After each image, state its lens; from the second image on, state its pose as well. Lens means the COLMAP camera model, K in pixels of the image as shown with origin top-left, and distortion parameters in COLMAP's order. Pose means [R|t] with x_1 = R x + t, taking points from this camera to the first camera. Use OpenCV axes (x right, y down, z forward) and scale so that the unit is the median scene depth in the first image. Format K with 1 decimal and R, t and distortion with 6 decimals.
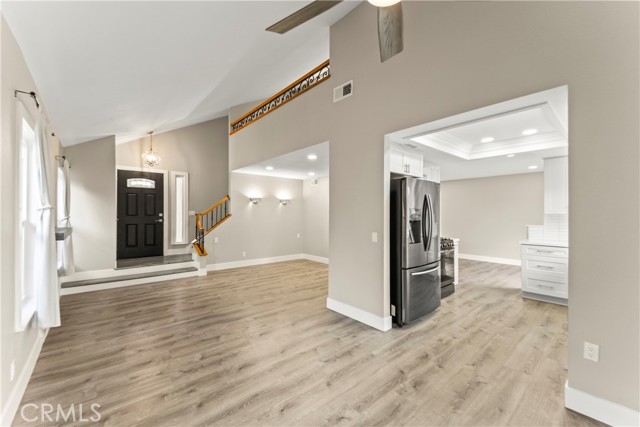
lens RADIAL K [[258.2, 0, 321.9], [0, 258.2, 211.7], [0, 0, 1]] dist [0.001861, -0.000014]
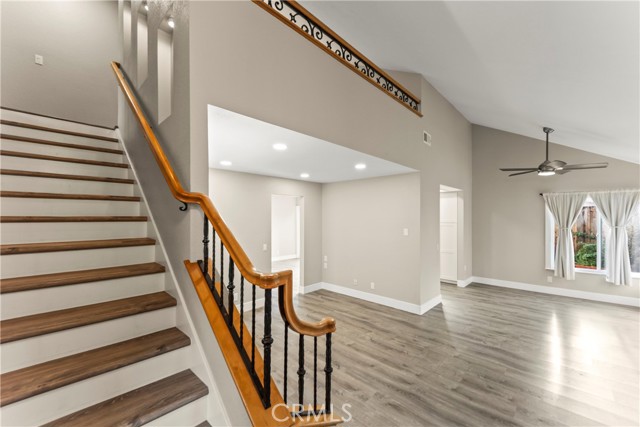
lens RADIAL K [[263.6, 0, 311.4], [0, 263.6, 216.0], [0, 0, 1]] dist [0.000188, -0.005822]
pose [[-0.076285, -0.001179, 0.997085, -0.680377], [-0.014545, 0.999894, 0.000069, -0.041496], [-0.996980, -0.014497, -0.076294, 0.962752]]
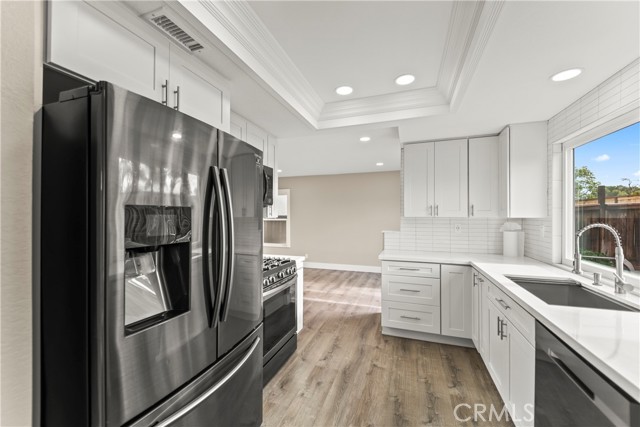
lens RADIAL K [[253.6, 0, 315.9], [0, 253.6, 210.1], [0, 0, 1]] dist [0.009415, -0.000317]
pose [[0.875061, 0.007207, 0.483958, 0.190422], [-0.002899, 0.999949, -0.009649, -0.002423], [-0.484003, 0.007040, 0.875038, 0.330632]]
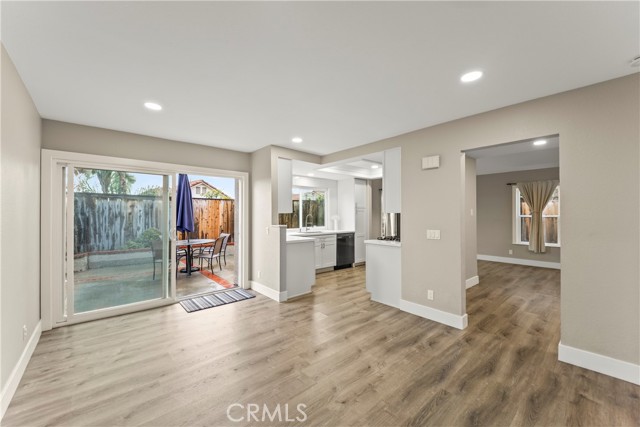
lens RADIAL K [[256.3, 0, 320.0], [0, 256.3, 213.5], [0, 0, 1]] dist [0.011366, -0.000253]
pose [[-0.999944, -0.001864, -0.010418, 0.523485], [-0.001681, 0.999844, -0.017589, 0.020211], [0.010450, -0.017571, -0.999791, 1.423143]]
